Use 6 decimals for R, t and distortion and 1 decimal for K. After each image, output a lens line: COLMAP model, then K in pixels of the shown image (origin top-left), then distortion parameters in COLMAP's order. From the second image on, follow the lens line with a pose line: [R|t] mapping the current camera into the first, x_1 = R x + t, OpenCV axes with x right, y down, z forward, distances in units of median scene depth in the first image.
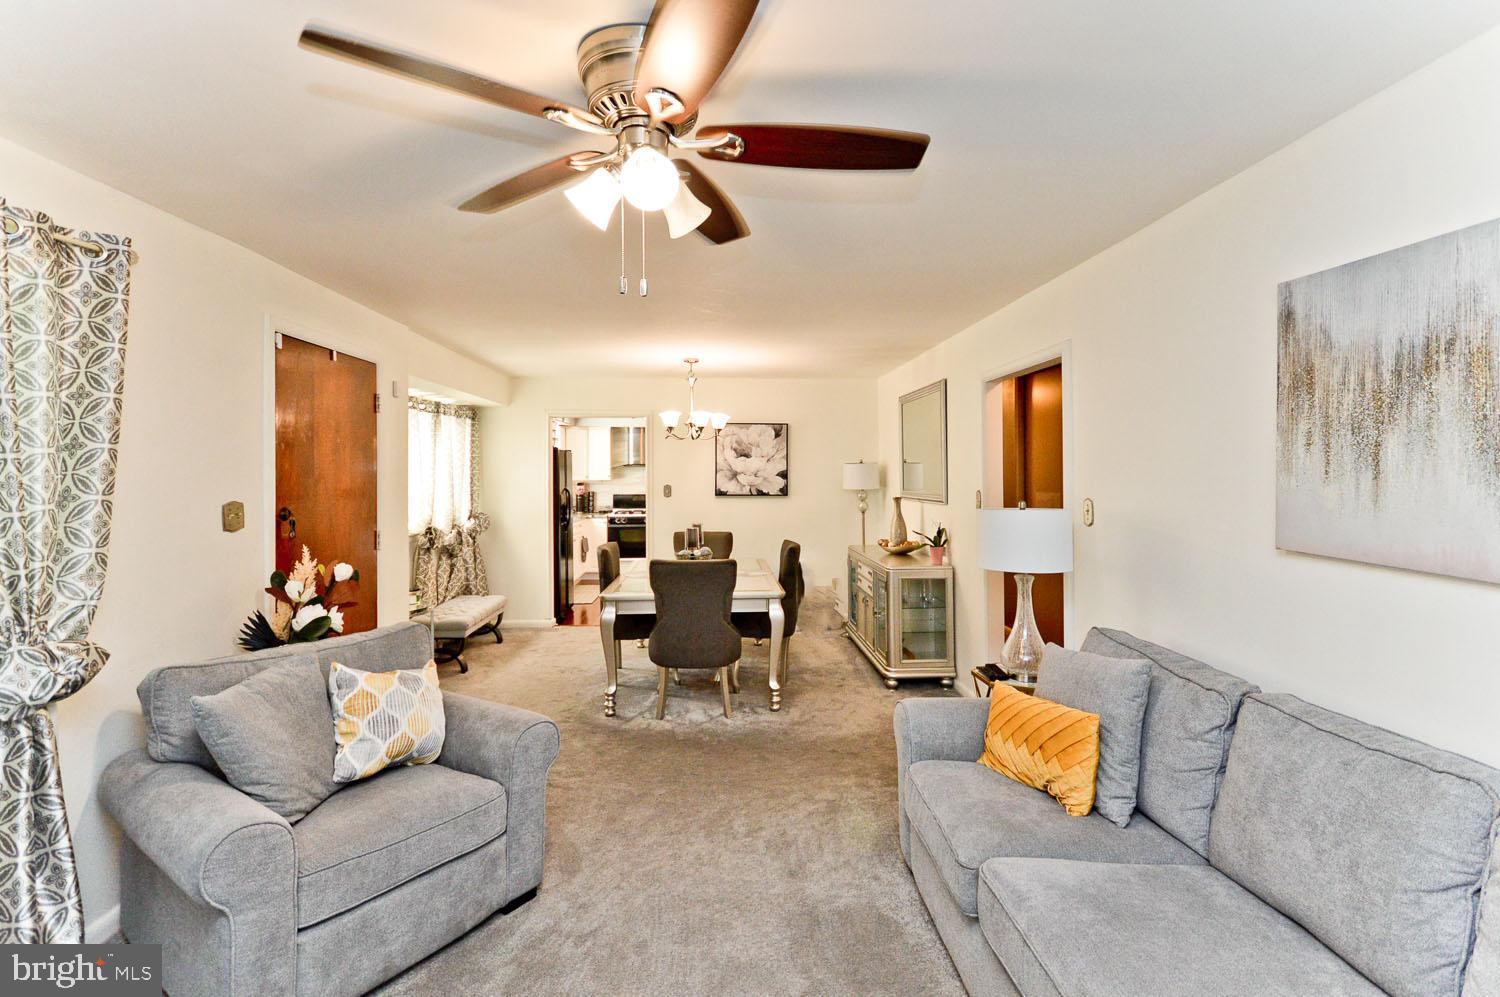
lens RADIAL K [[652.9, 0, 750.0], [0, 652.9, 473.1], [0, 0, 1]] dist [-0.000115, 0.000127]
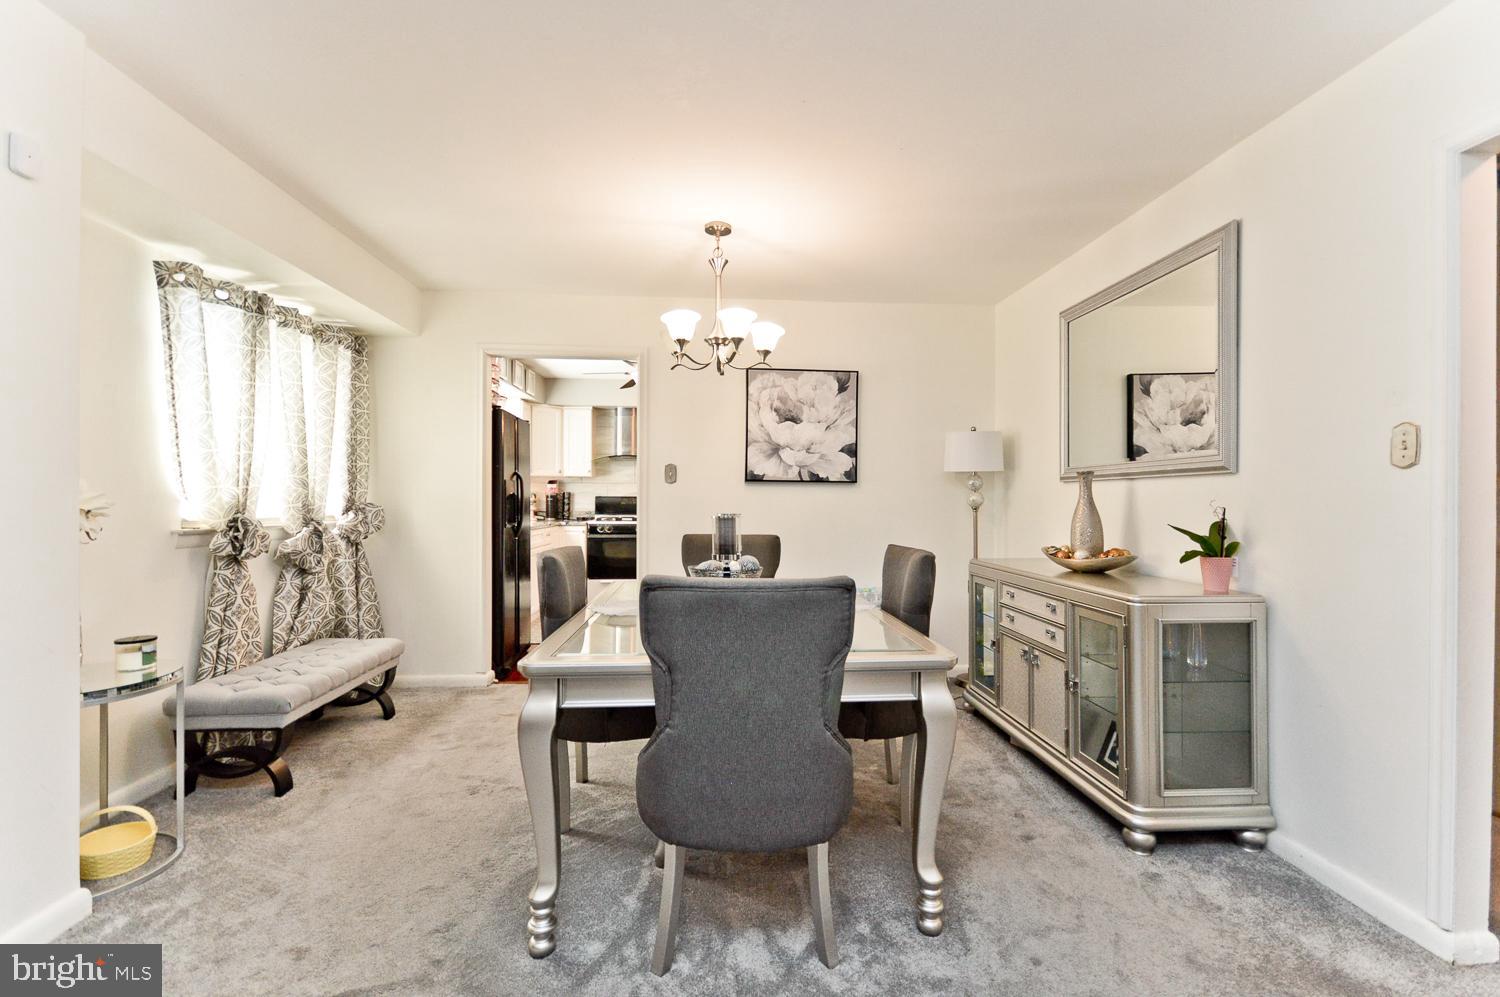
lens RADIAL K [[643.5, 0, 750.0], [0, 643.5, 498.5], [0, 0, 1]] dist [0.014757, 0.000043]
pose [[0.999896, 0.008362, 0.011761, -0.058320], [-0.008373, 0.999965, 0.000836, 0.053029], [-0.011754, -0.000935, 0.999930, 0.383904]]
